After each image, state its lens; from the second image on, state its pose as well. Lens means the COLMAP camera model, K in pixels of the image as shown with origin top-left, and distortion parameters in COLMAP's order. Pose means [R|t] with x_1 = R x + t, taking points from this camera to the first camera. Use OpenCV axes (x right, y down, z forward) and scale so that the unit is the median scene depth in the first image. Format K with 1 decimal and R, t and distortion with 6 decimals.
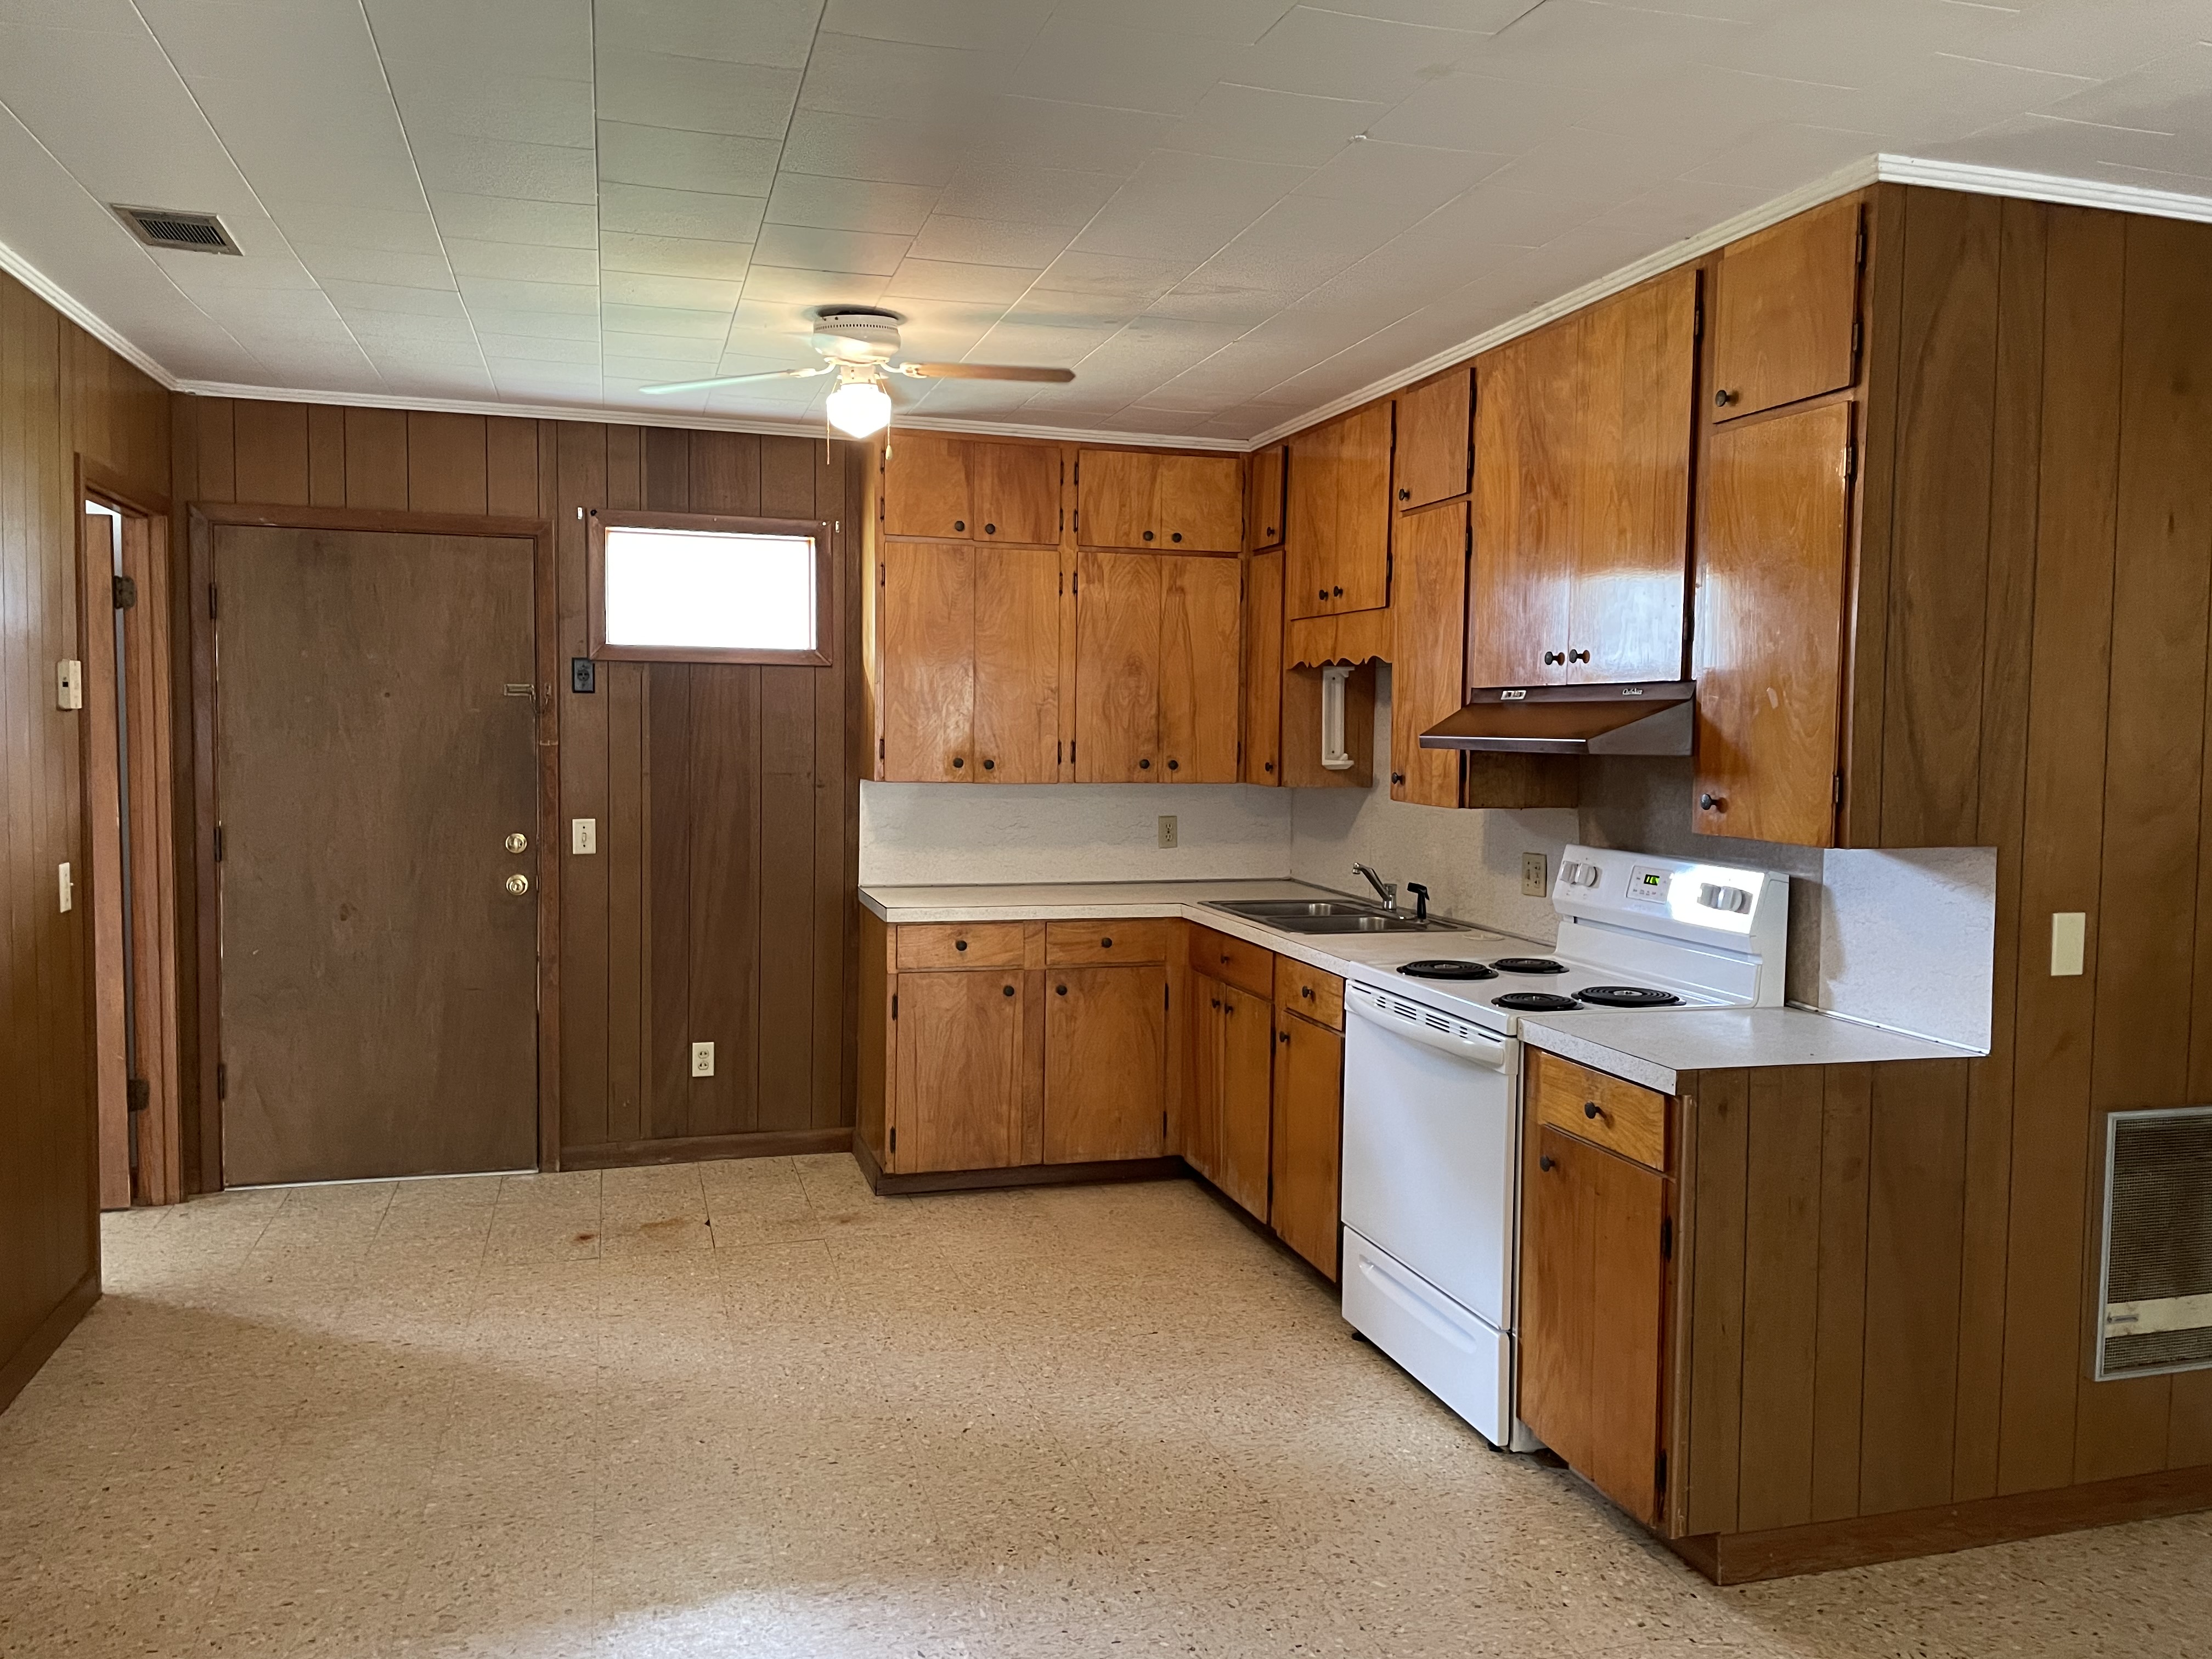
lens RADIAL K [[1715.5, 0, 1106.0], [0, 1715.5, 829.5], [0, 0, 1]] dist [0.067535, -0.104443]
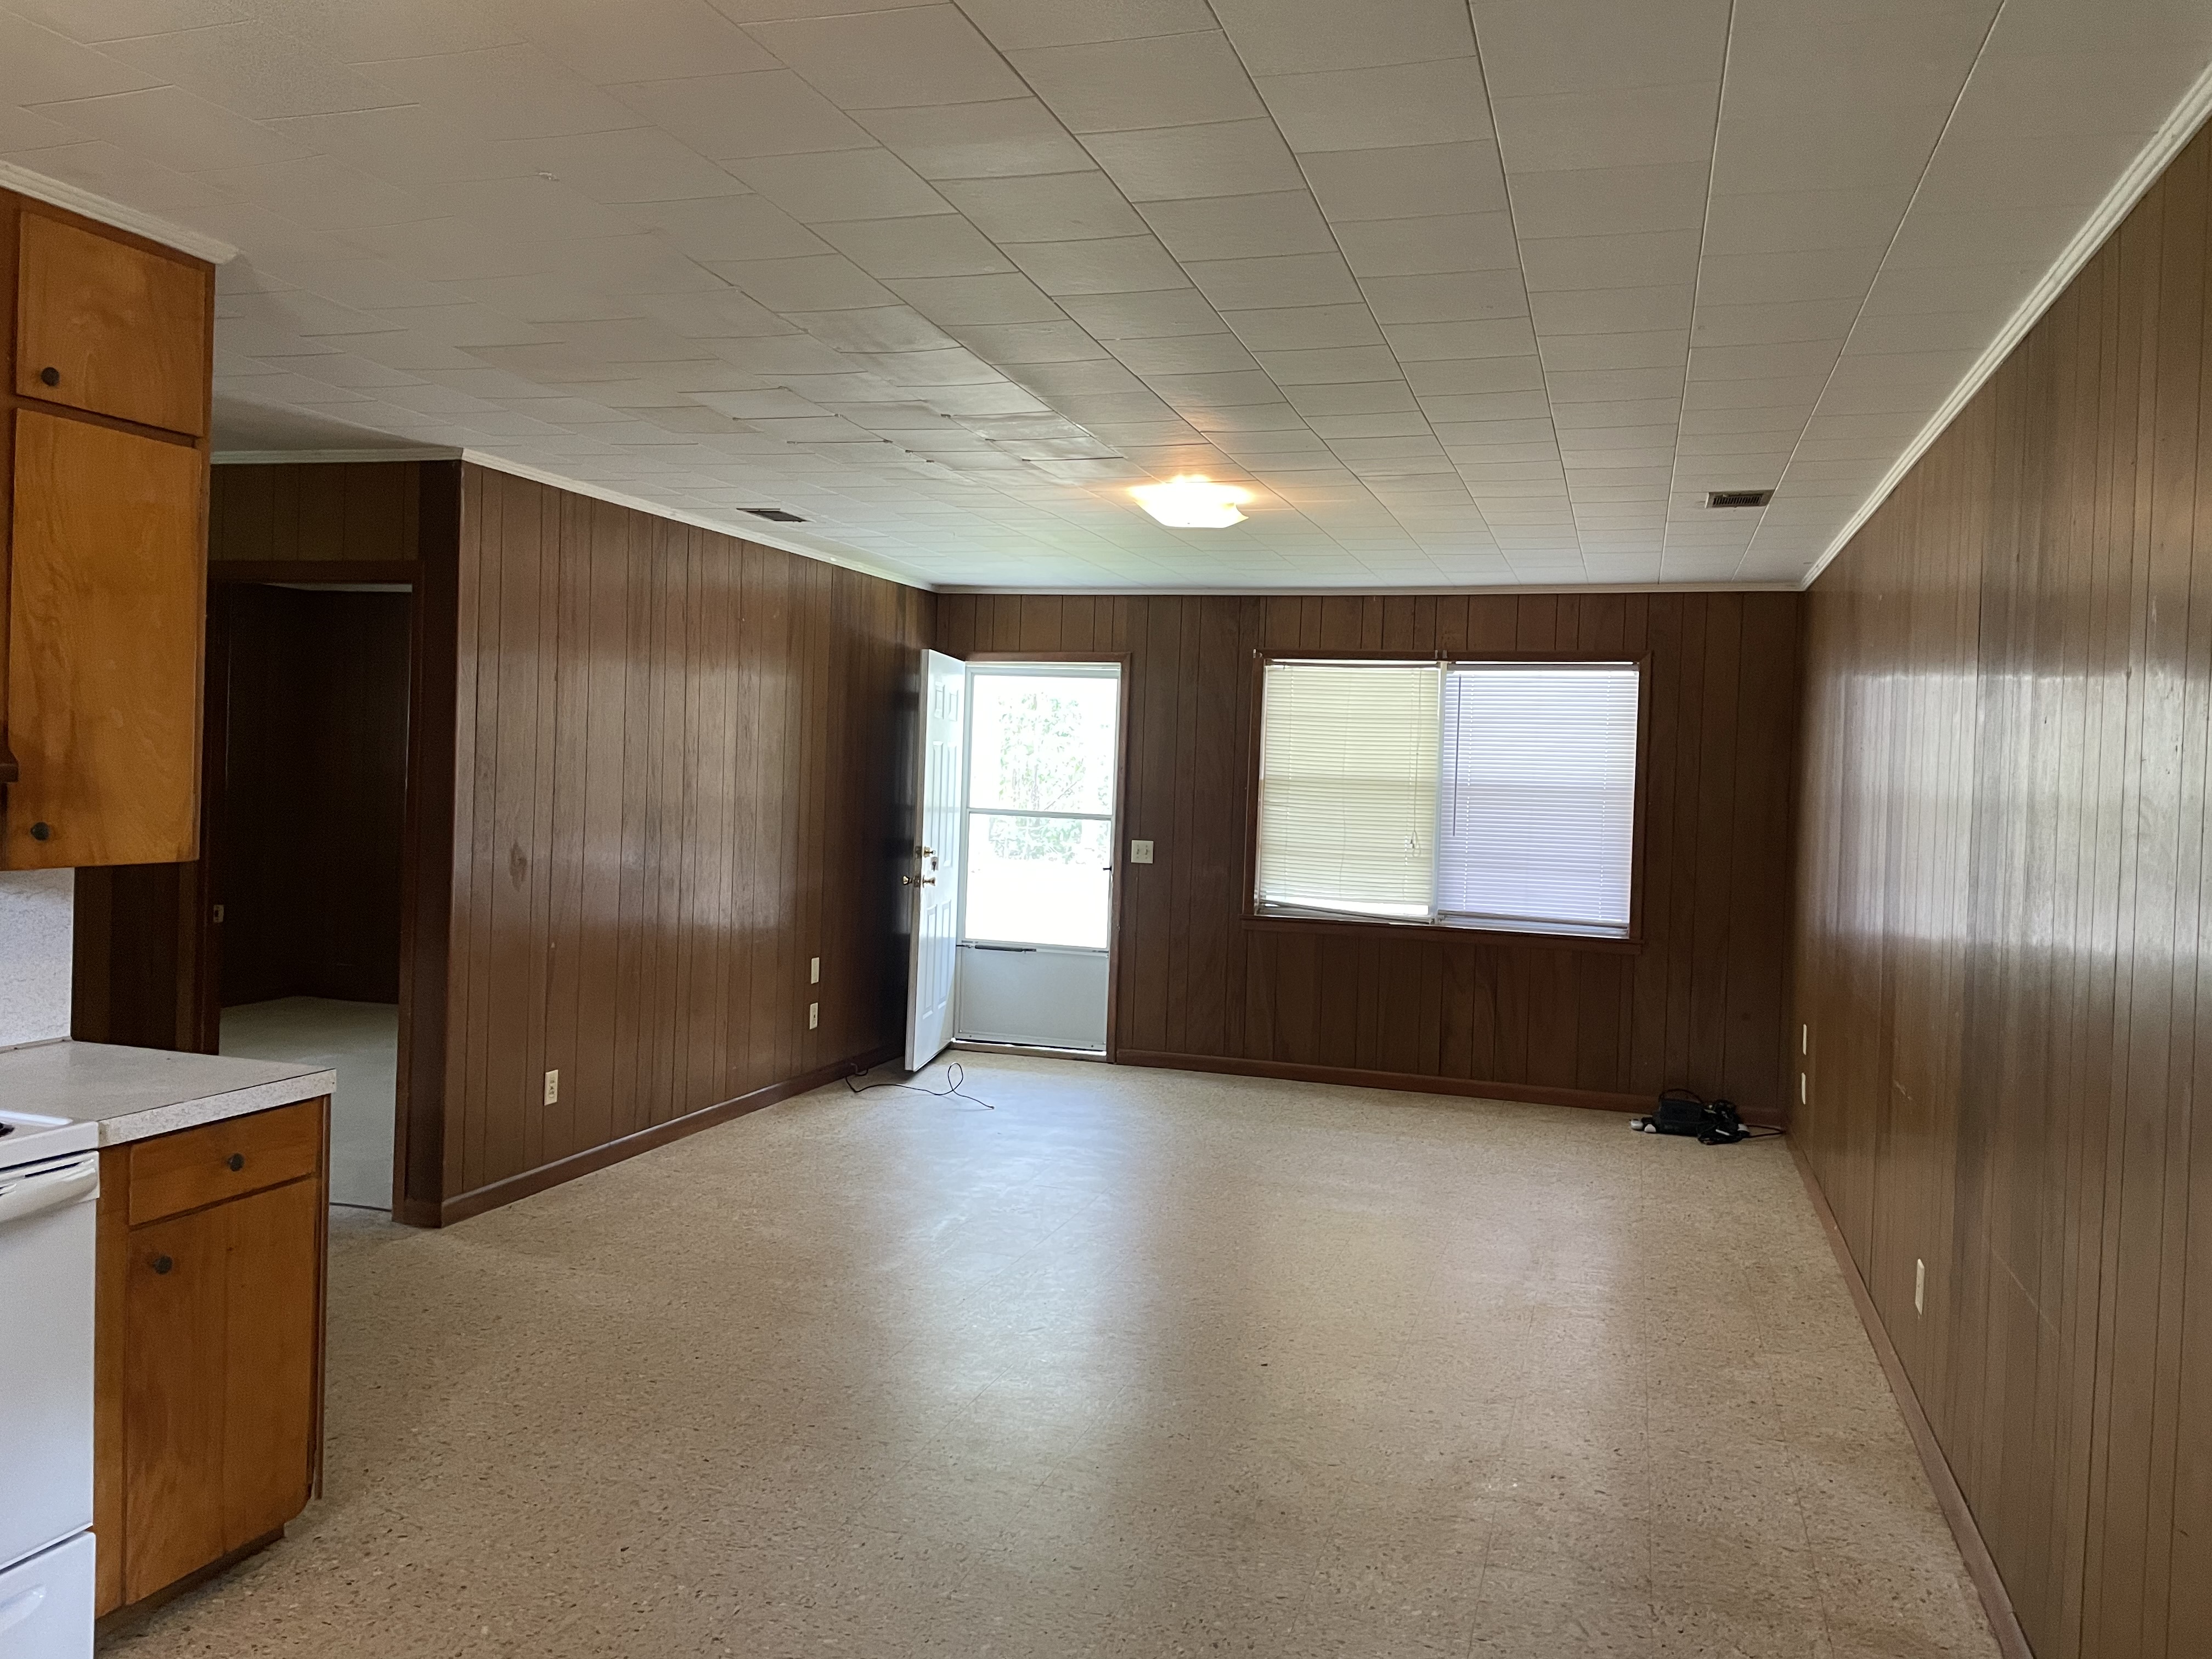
lens RADIAL K [[1715.5, 0, 1106.0], [0, 1715.5, 829.5], [0, 0, 1]] dist [0.067535, -0.104443]
pose [[-0.837638, -0.059865, 0.542935, -0.604864], [-0.015049, 0.996128, 0.086617, -0.104049], [-0.546018, 0.064383, -0.835296, 1.489986]]
